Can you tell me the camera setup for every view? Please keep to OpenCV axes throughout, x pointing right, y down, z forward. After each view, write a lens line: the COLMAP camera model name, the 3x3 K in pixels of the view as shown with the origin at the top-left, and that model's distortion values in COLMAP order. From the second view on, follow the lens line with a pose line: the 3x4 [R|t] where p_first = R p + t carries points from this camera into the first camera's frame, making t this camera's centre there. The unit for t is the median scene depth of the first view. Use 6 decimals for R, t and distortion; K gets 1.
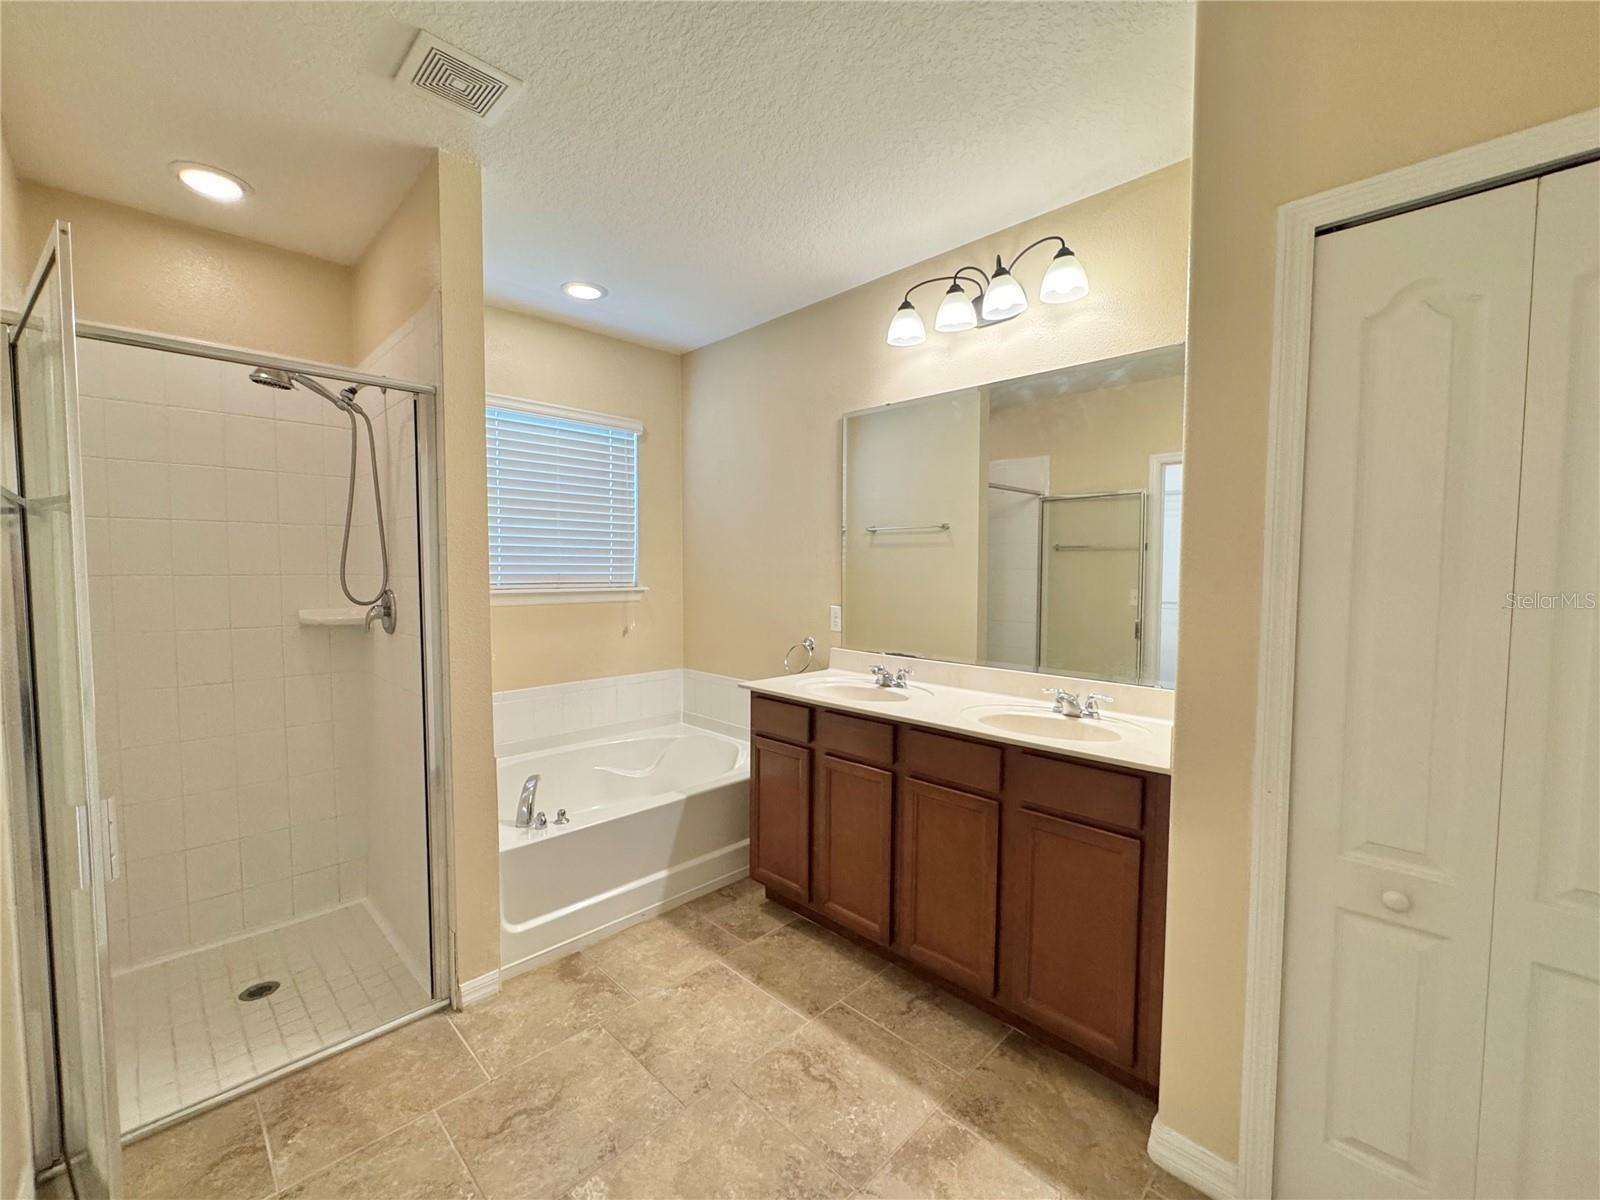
lens RADIAL K [[638.0, 0, 781.0], [0, 638.0, 601.9], [0, 0, 1]] dist [-0.004253, 0.001097]
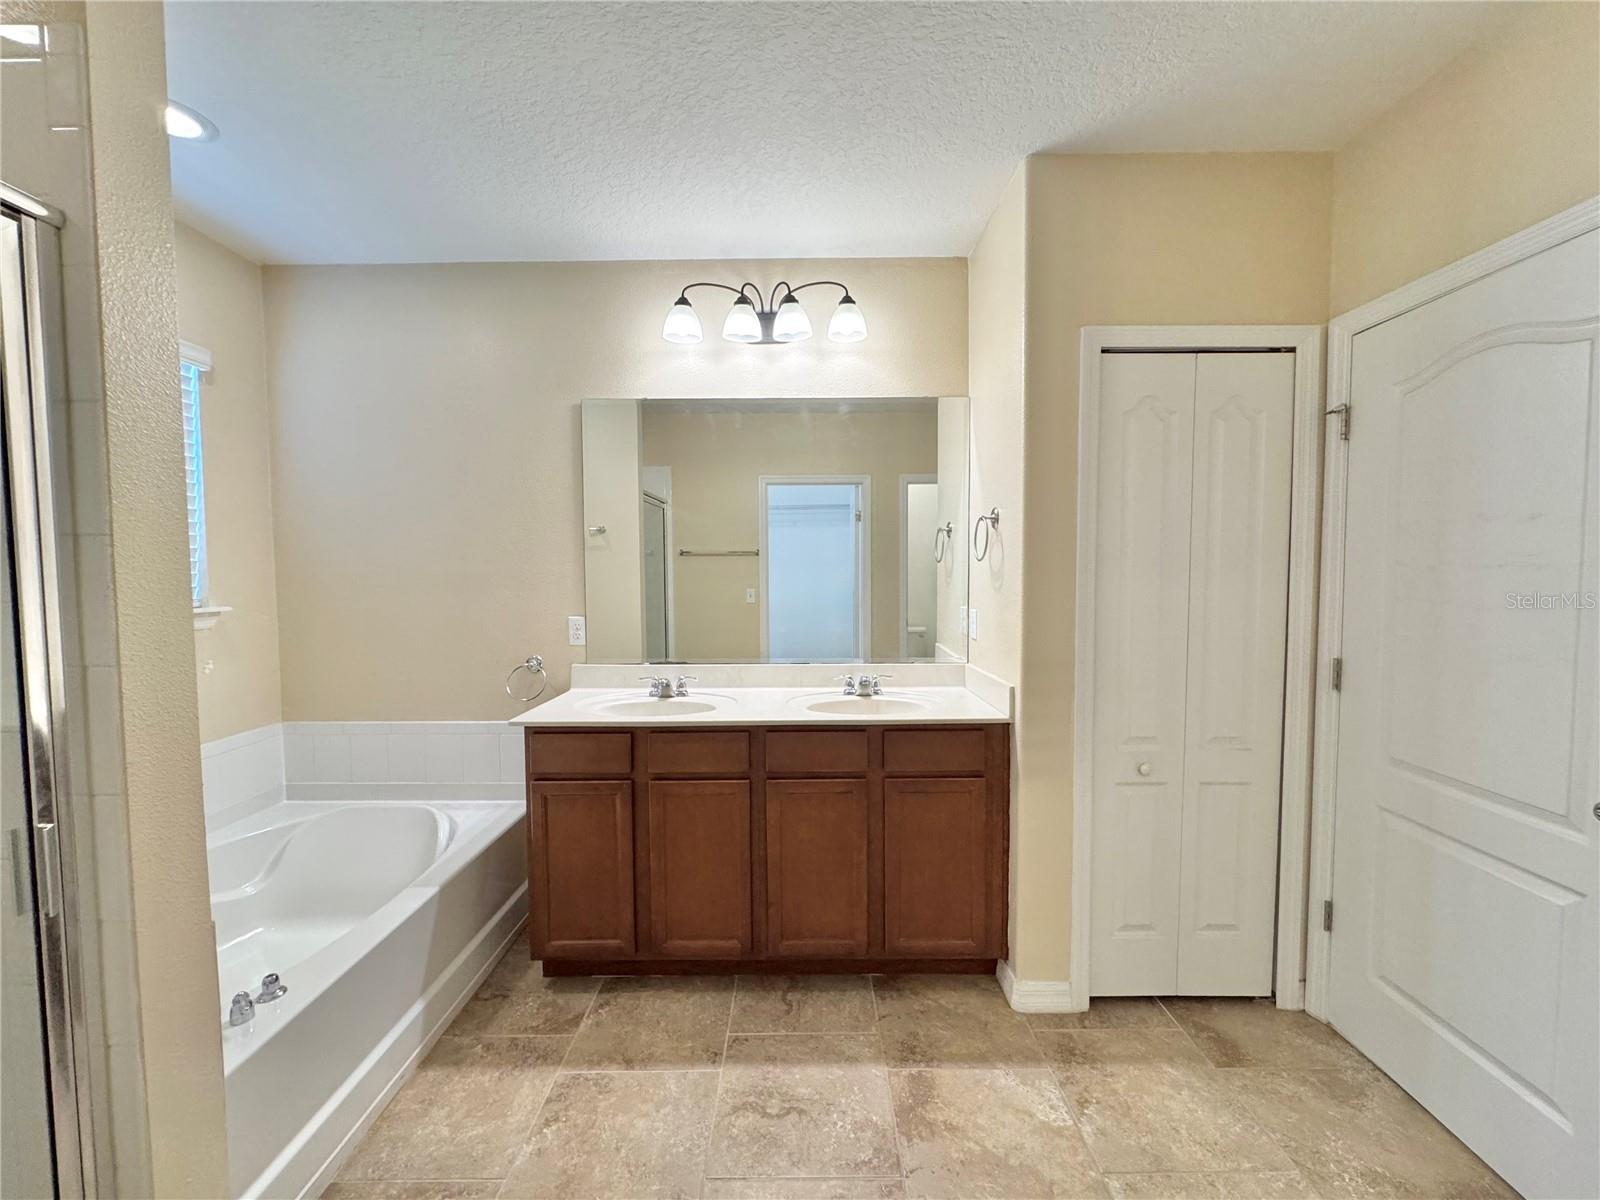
lens RADIAL K [[638.0, 0, 773.8], [0, 638.0, 602.3], [0, 0, 1]] dist [-0.004253, 0.001097]
pose [[0.718447, -0.043415, 0.694226, -0.466478], [0.047666, 0.998777, 0.013132, -0.016547], [-0.693947, 0.023656, 0.719637, 0.255682]]
